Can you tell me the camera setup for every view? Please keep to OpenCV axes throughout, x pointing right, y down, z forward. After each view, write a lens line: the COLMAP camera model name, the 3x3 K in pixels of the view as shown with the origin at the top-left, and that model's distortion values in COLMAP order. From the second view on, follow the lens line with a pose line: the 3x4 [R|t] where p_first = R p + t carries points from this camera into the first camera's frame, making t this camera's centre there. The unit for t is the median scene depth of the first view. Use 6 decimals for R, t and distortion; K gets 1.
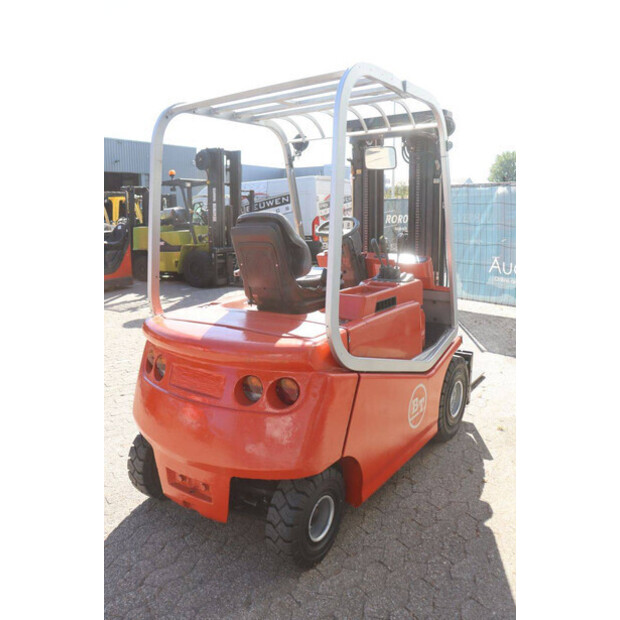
lens RADIAL K [[506.2, 0, 310.0], [0, 506.2, 310.0], [0, 0, 1]] dist [-0.185738, 0.173074]
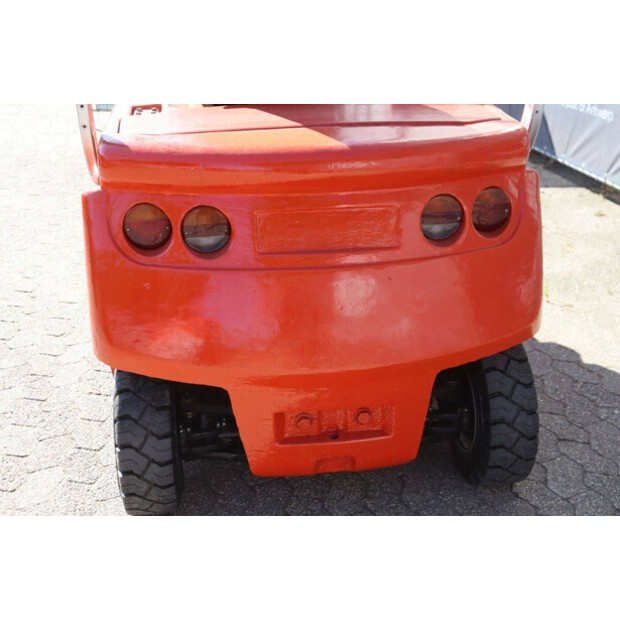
lens RADIAL K [[877.2, 0, 310.0], [0, 877.2, 310.0], [0, 0, 1]] dist [0.076049, 0.031075]
pose [[0.735636, -0.237415, 0.634409, -0.788968], [0.126350, 0.968222, 0.215827, 0.016203], [-0.665489, -0.078612, 0.742256, 0.280004]]
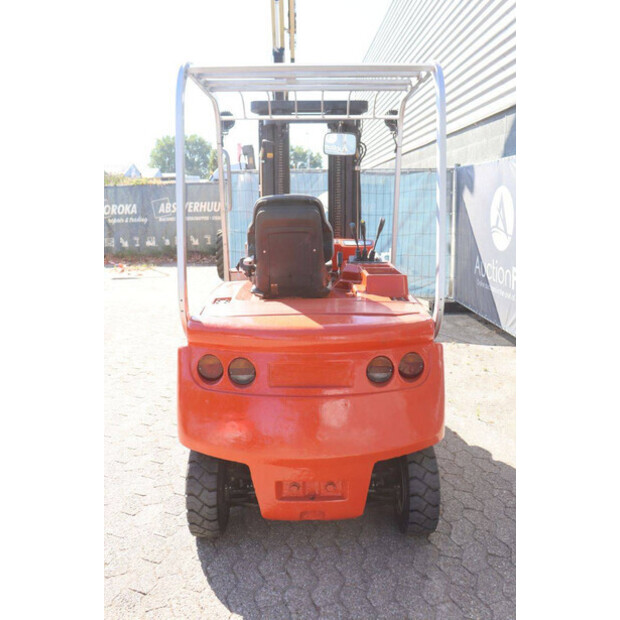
lens RADIAL K [[565.2, 0, 310.0], [0, 565.2, 310.0], [0, 0, 1]] dist [-0.087459, 0.008970]
pose [[0.811379, -0.096927, 0.576429, -0.750796], [0.099641, 0.994657, 0.026997, -0.005451], [-0.575965, 0.035531, 0.816701, 0.132318]]
